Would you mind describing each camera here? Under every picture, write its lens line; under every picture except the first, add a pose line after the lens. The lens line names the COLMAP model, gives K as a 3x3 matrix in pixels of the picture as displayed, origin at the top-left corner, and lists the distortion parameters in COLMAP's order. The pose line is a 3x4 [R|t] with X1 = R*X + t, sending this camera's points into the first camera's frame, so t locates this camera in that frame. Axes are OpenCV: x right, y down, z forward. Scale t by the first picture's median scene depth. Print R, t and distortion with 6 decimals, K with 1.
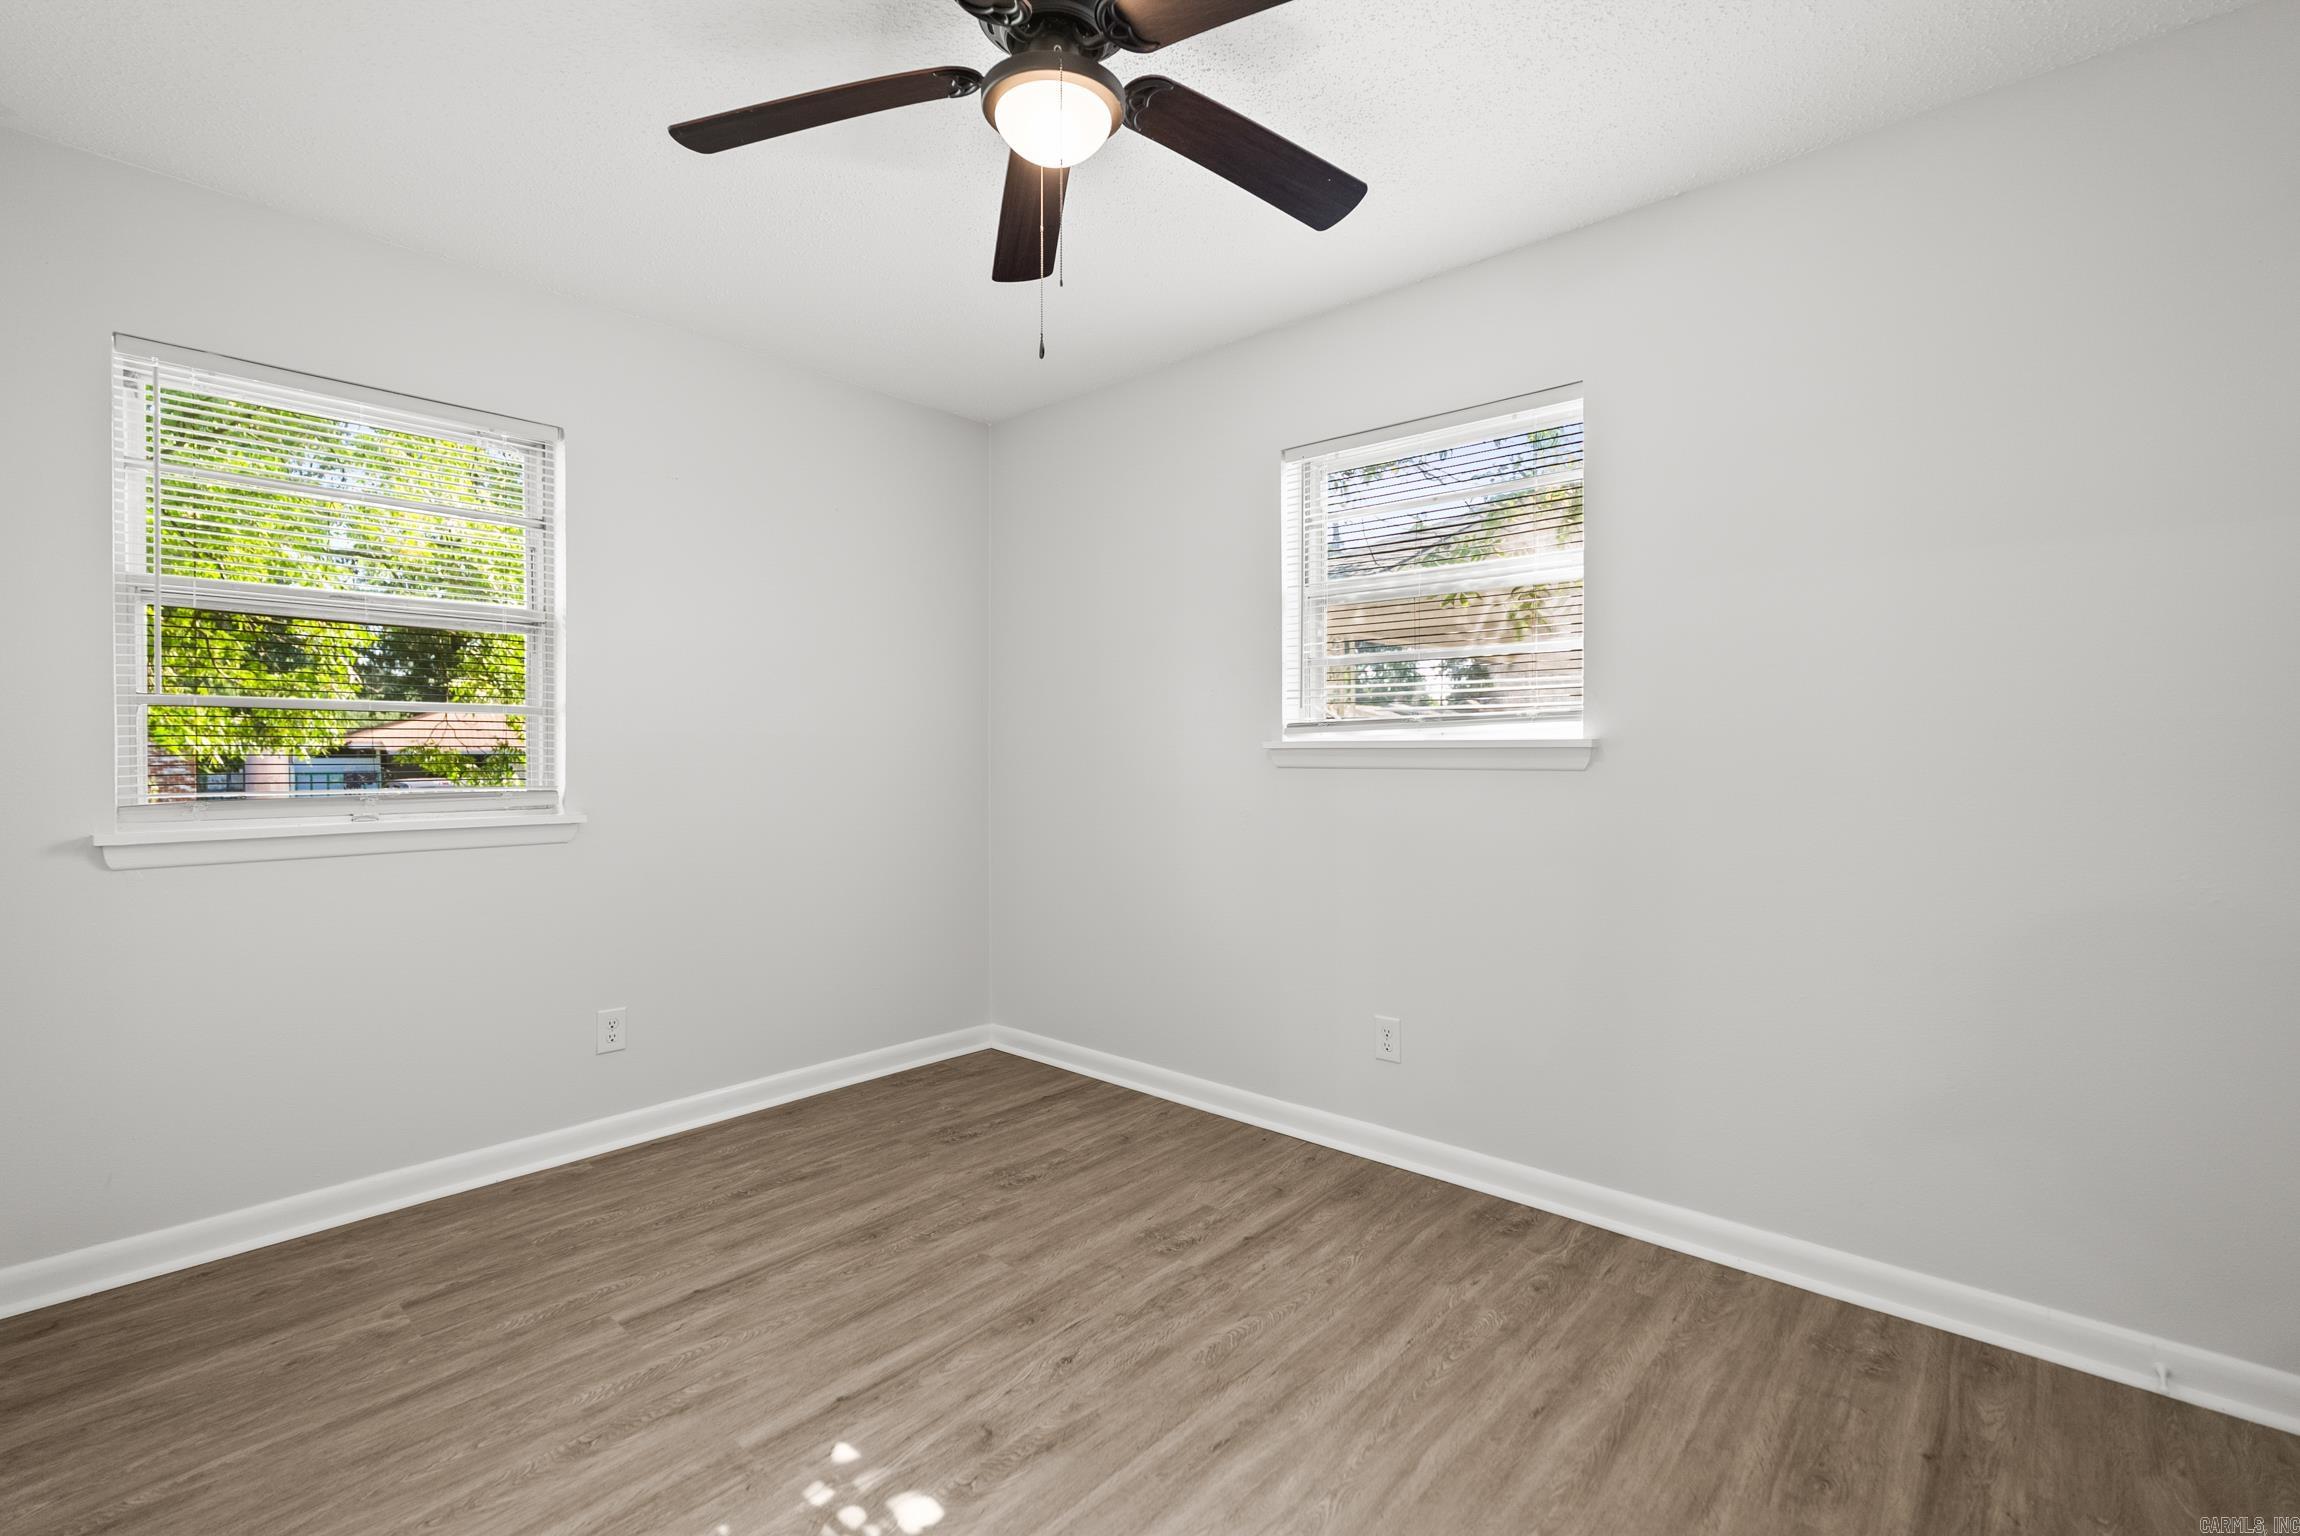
lens RADIAL K [[1019.3, 0, 1152.1], [0, 1019.3, 754.7], [0, 0, 1]] dist [-0.009021, 0.001010]
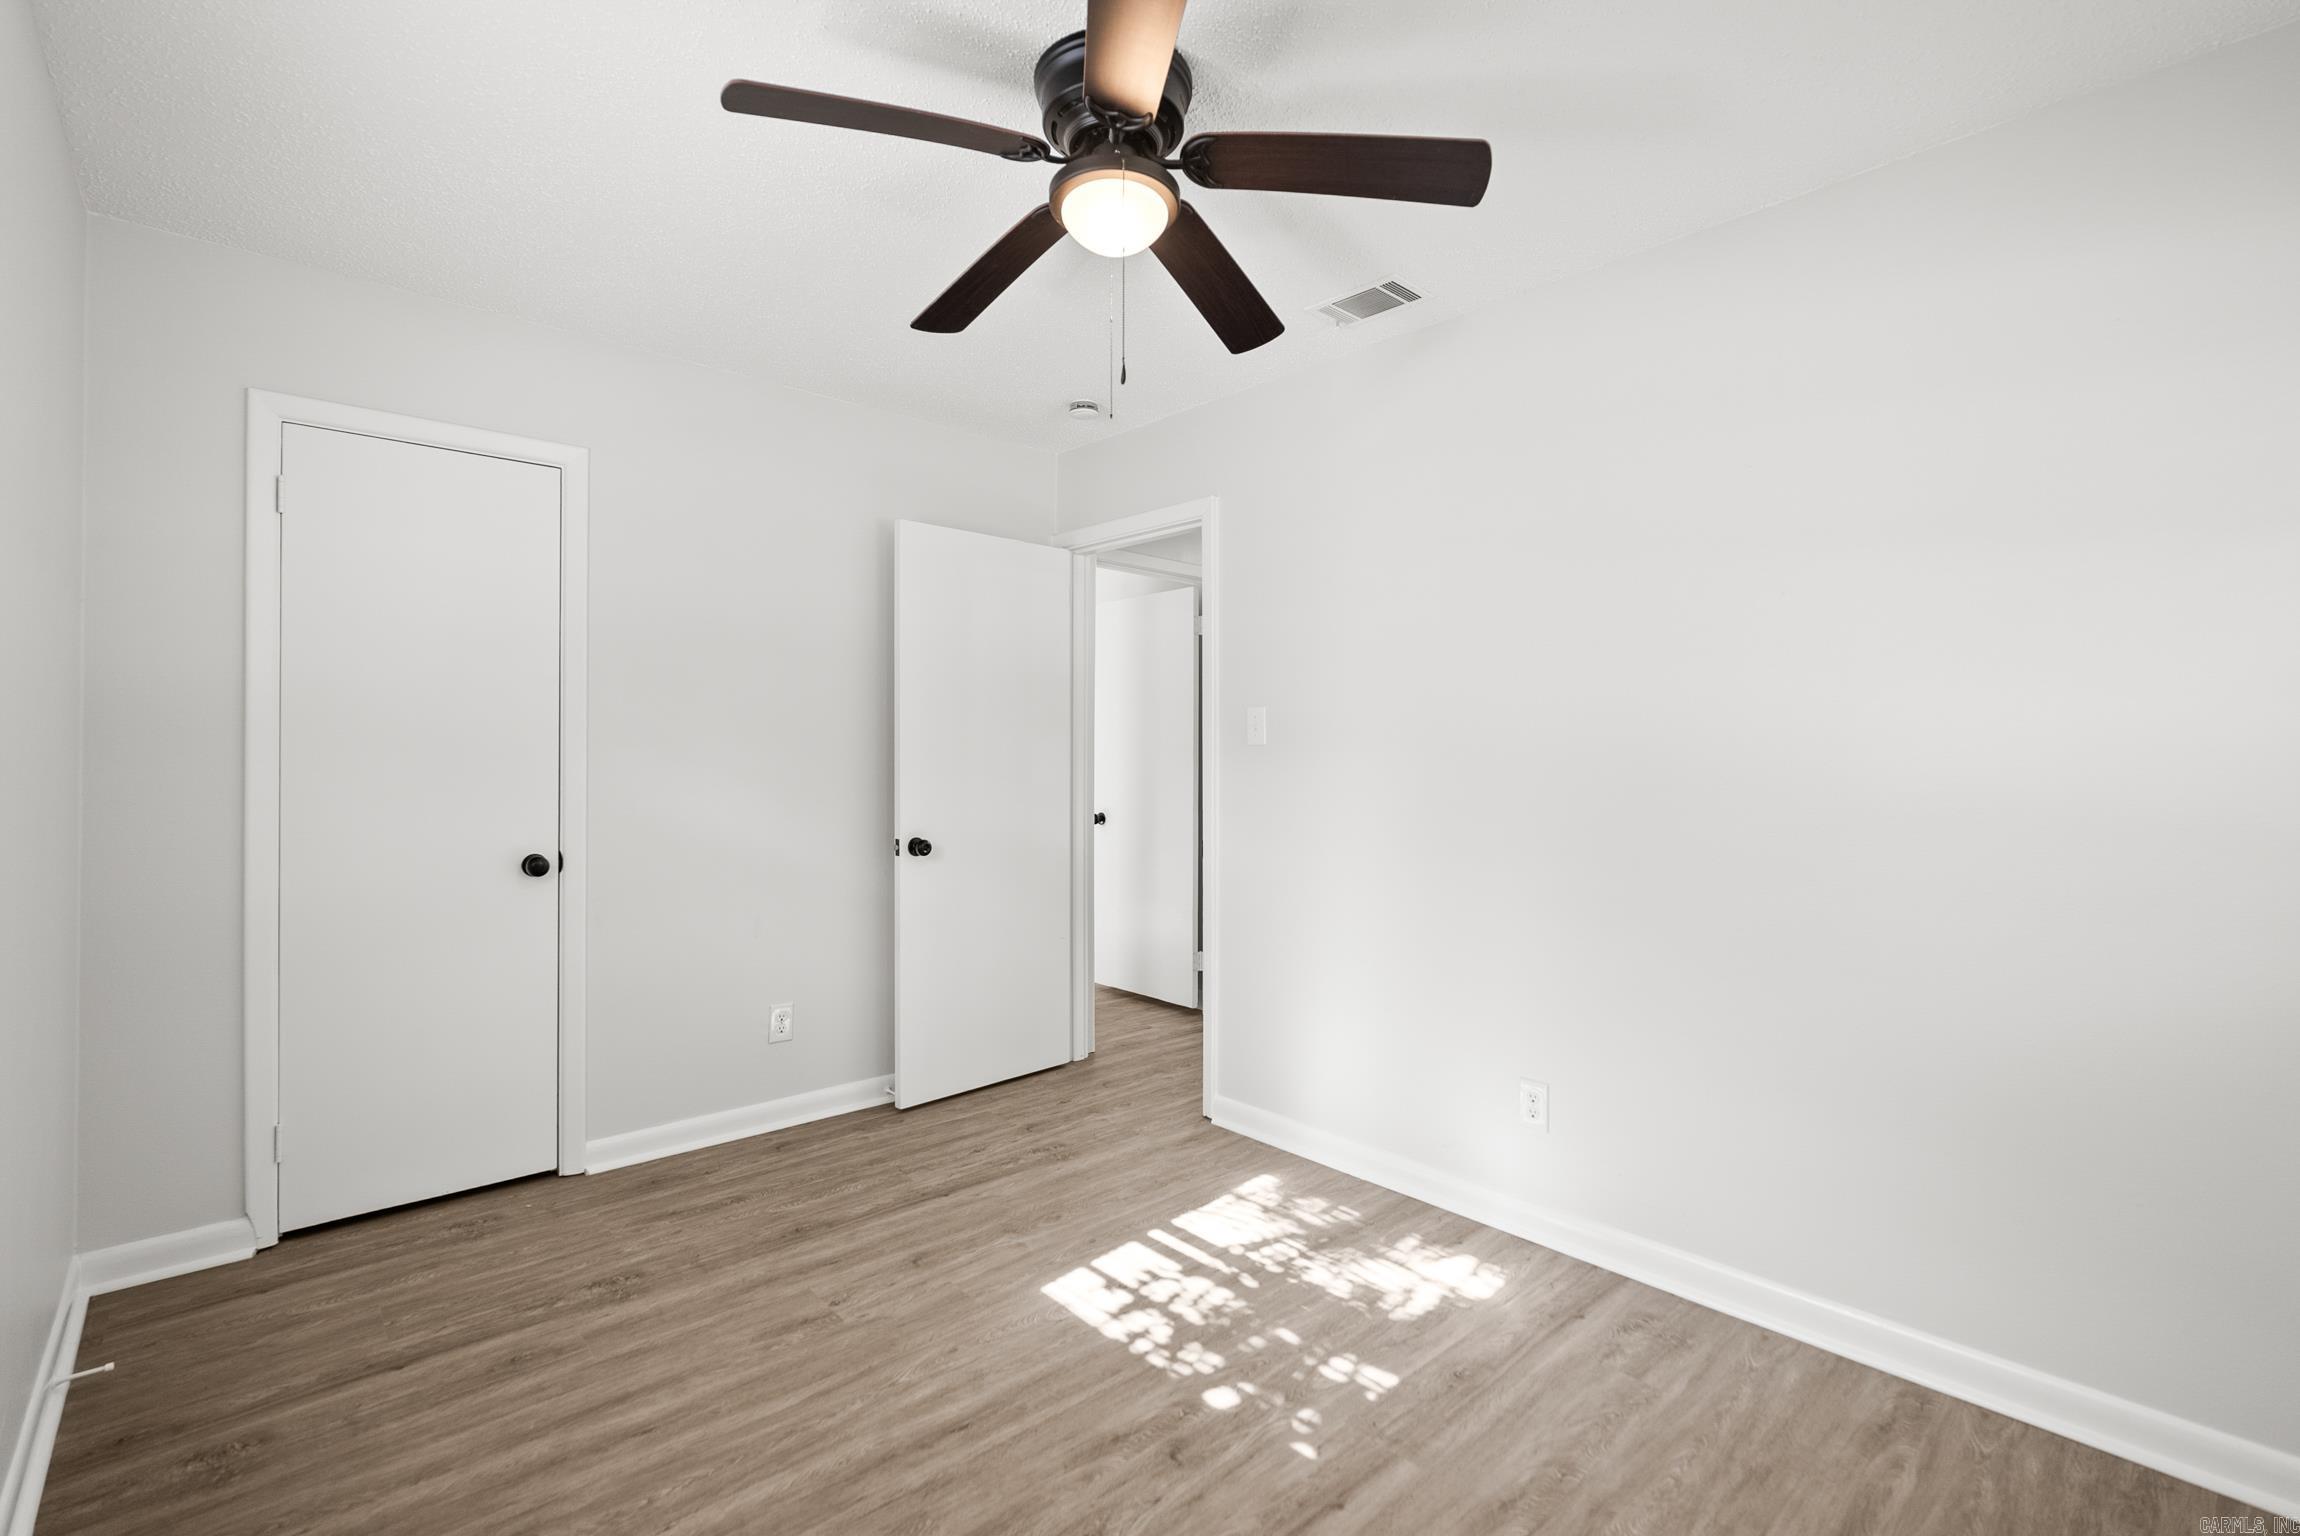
lens RADIAL K [[1019.3, 0, 1152.1], [0, 1019.3, 754.7], [0, 0, 1]] dist [-0.009021, 0.001010]
pose [[-0.994283, -0.004667, 0.106671, -0.207923], [-0.004078, 0.999975, 0.005739, -0.041072], [-0.106696, 0.005272, -0.994278, 1.713063]]
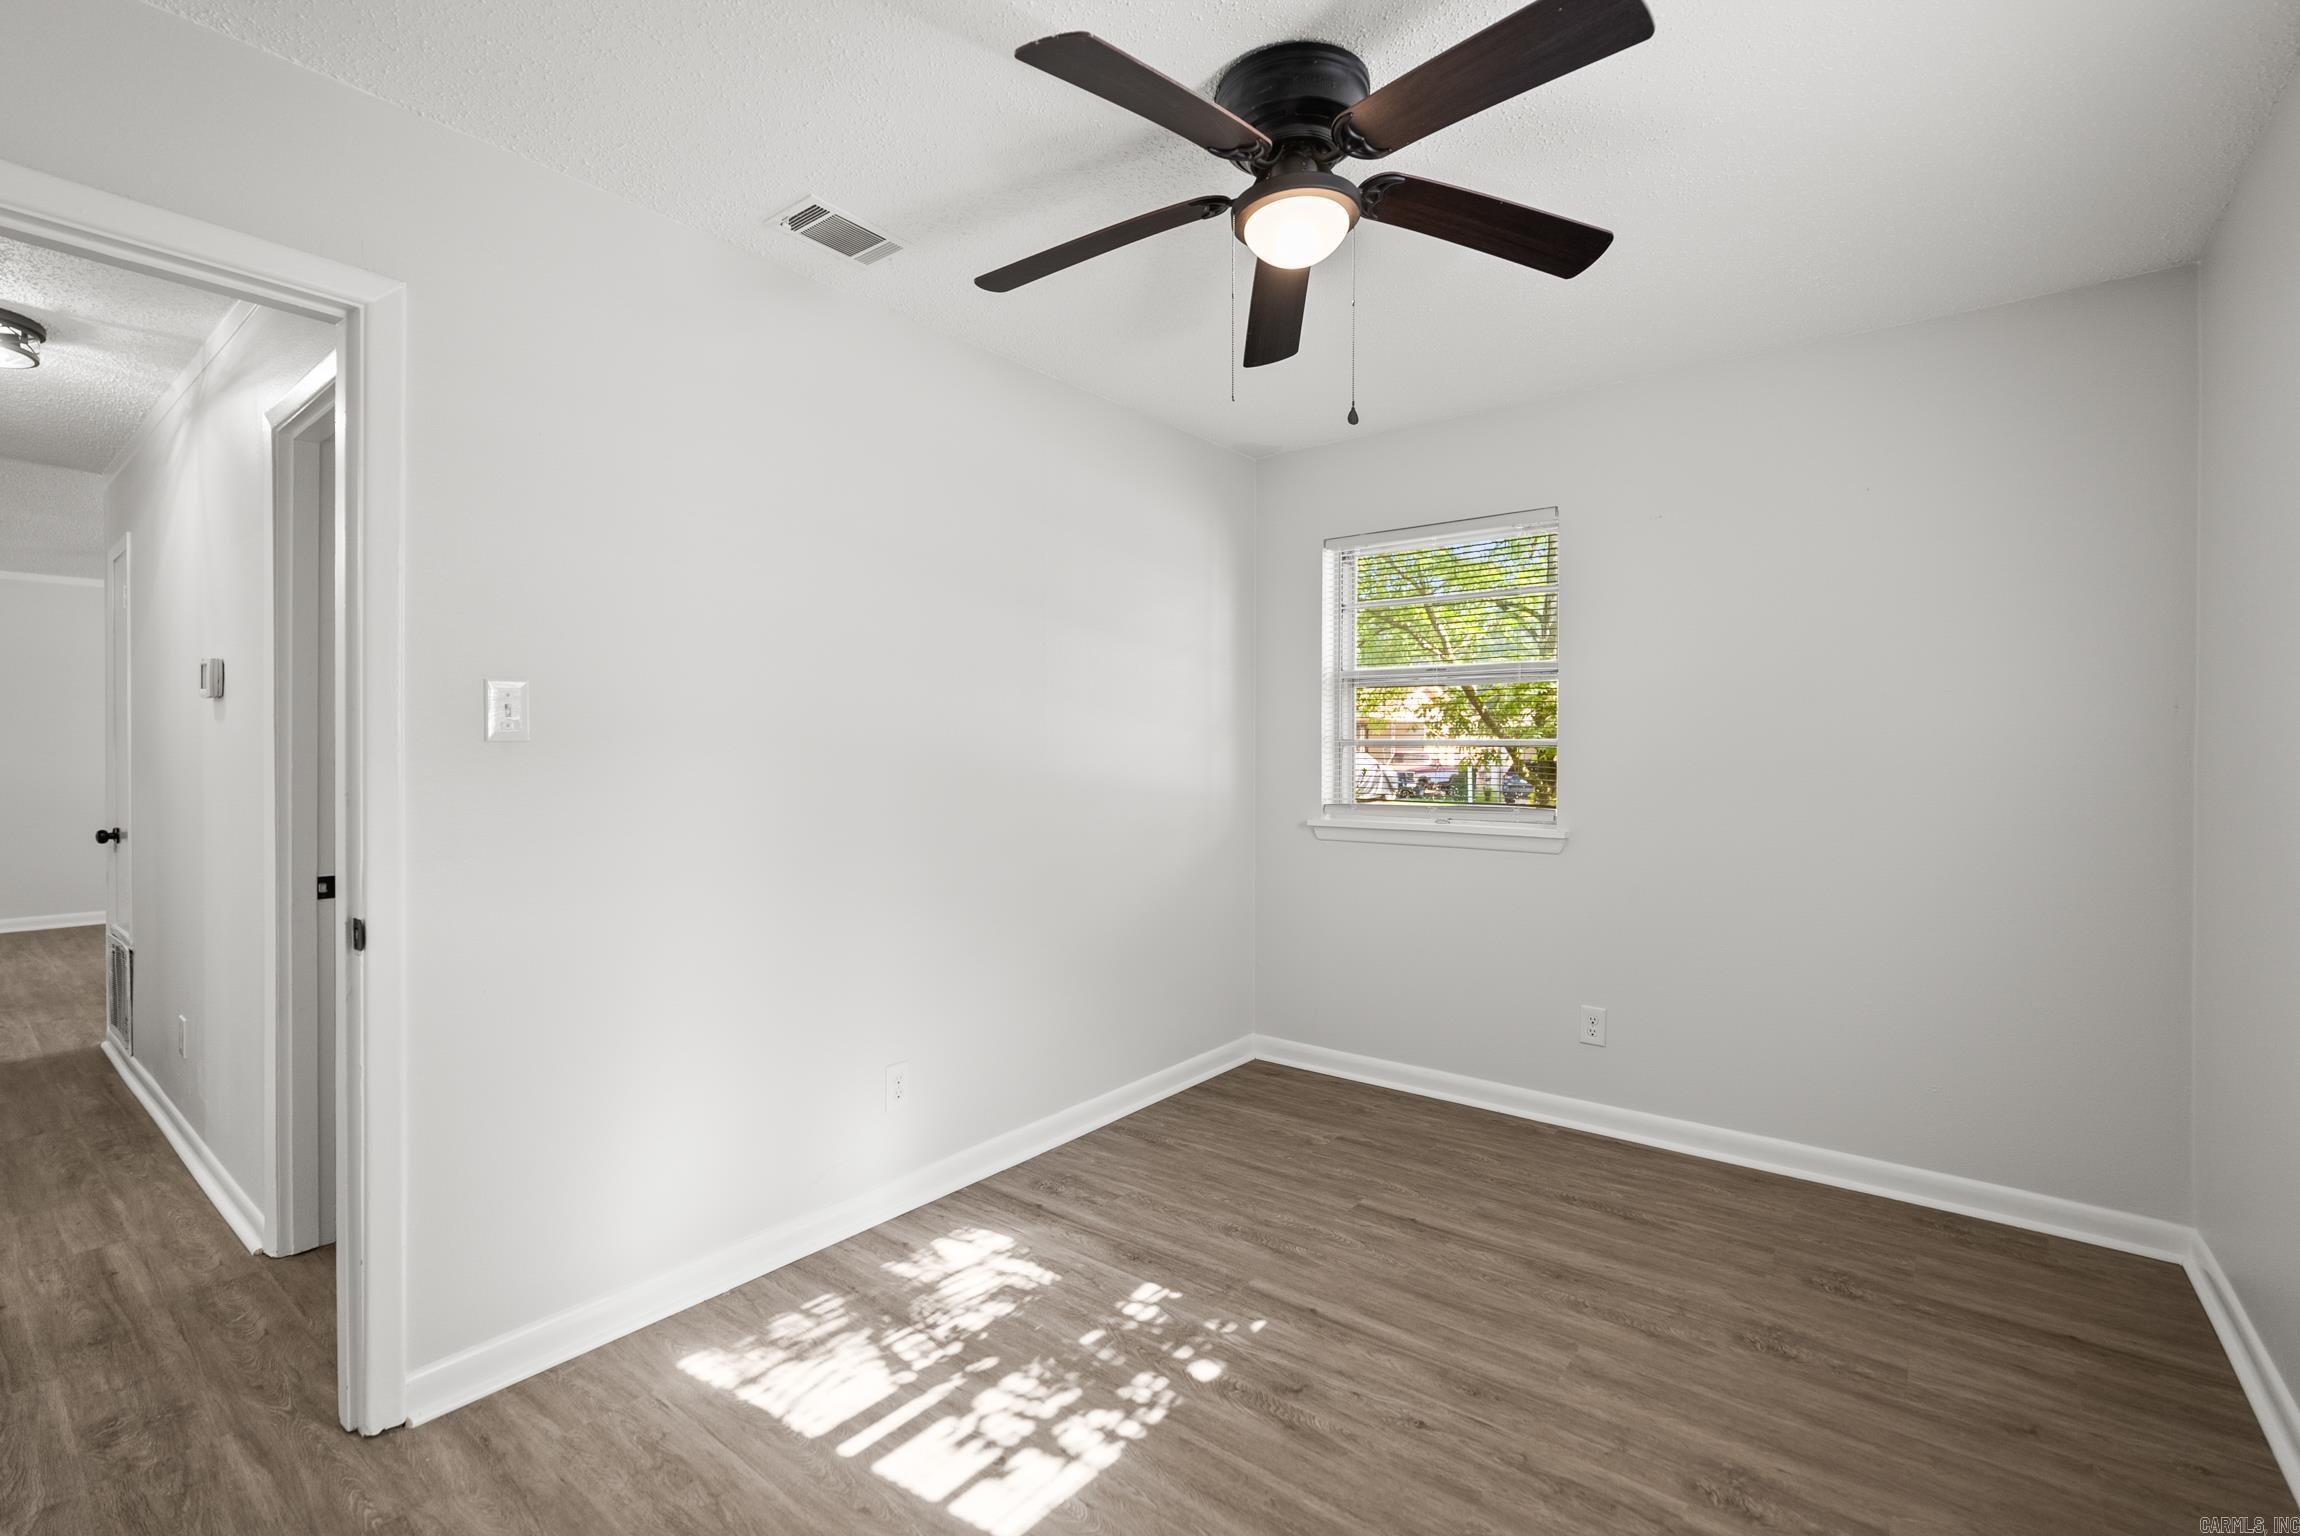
lens RADIAL K [[1019.3, 0, 1152.1], [0, 1019.3, 754.7], [0, 0, 1]] dist [-0.009021, 0.001010]
pose [[0.053148, 0.002340, -0.998584, 0.823907], [-0.006052, 0.999980, 0.002021, -0.042018], [0.998568, 0.005936, 0.053161, 0.653302]]
